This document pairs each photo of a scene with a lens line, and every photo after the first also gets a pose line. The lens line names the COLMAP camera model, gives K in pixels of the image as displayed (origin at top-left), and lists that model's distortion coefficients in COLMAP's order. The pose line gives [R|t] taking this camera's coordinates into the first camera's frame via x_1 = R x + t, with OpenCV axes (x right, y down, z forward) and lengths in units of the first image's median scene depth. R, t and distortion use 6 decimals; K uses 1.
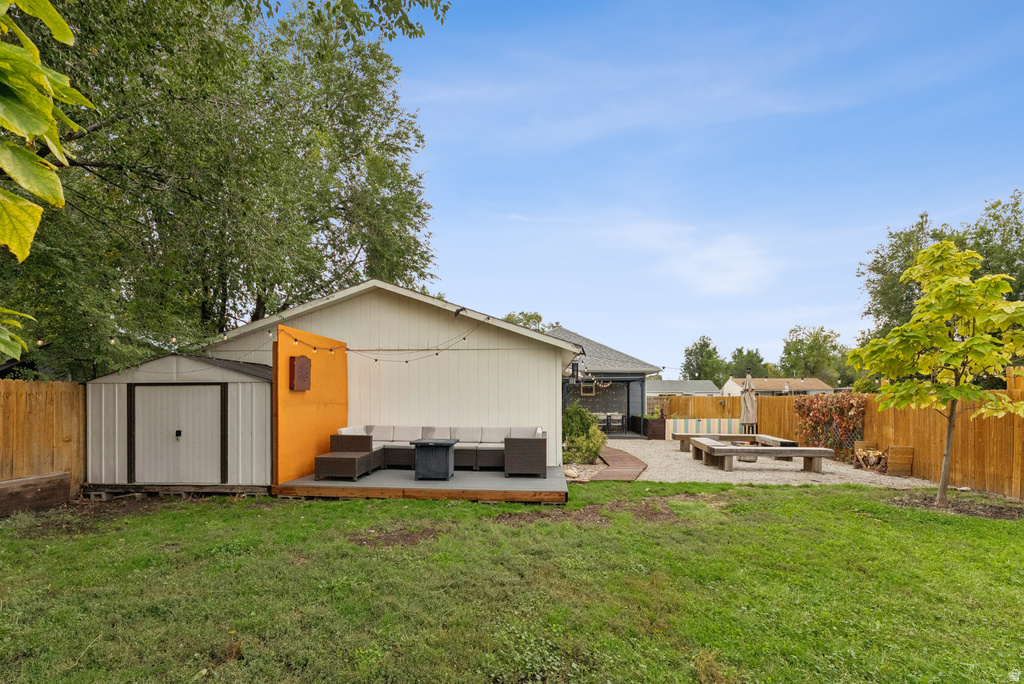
lens RADIAL K [[481.1, 0, 511.5], [0, 481.1, 398.1], [0, 0, 1]] dist [-0.000835, -0.000082]
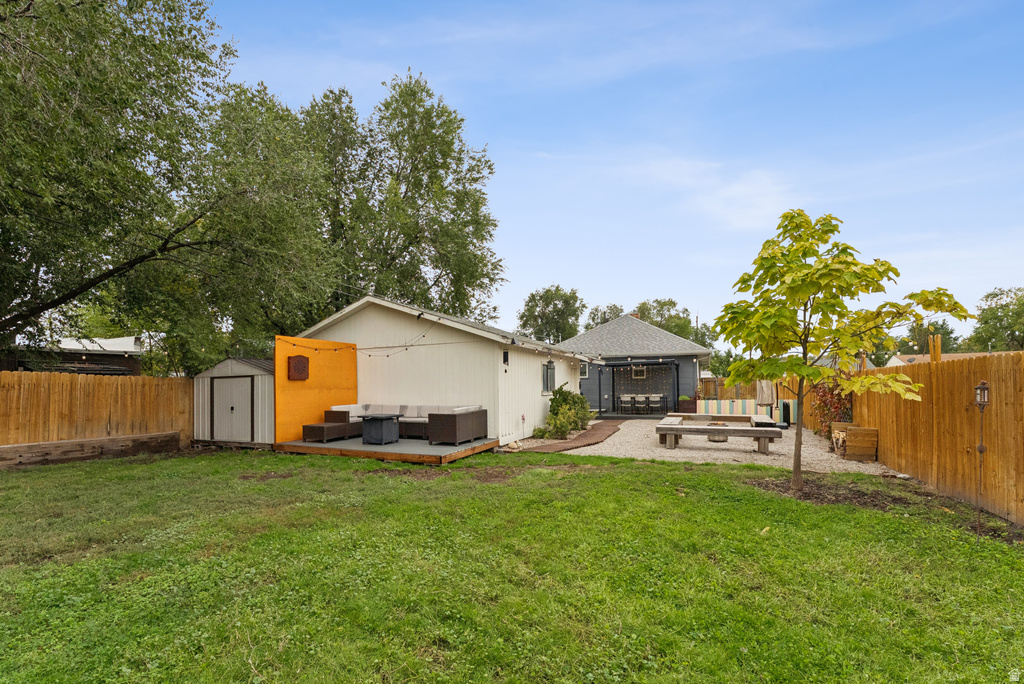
lens RADIAL K [[440.0, 0, 512.0], [0, 440.0, 384.0], [0, 0, 1]] dist [-0.000609, -0.000078]
pose [[0.934227, -0.016290, -0.356306, 0.596582], [0.016629, 0.999860, -0.002112, 0.010455], [0.356290, -0.003952, 0.934367, -0.007105]]
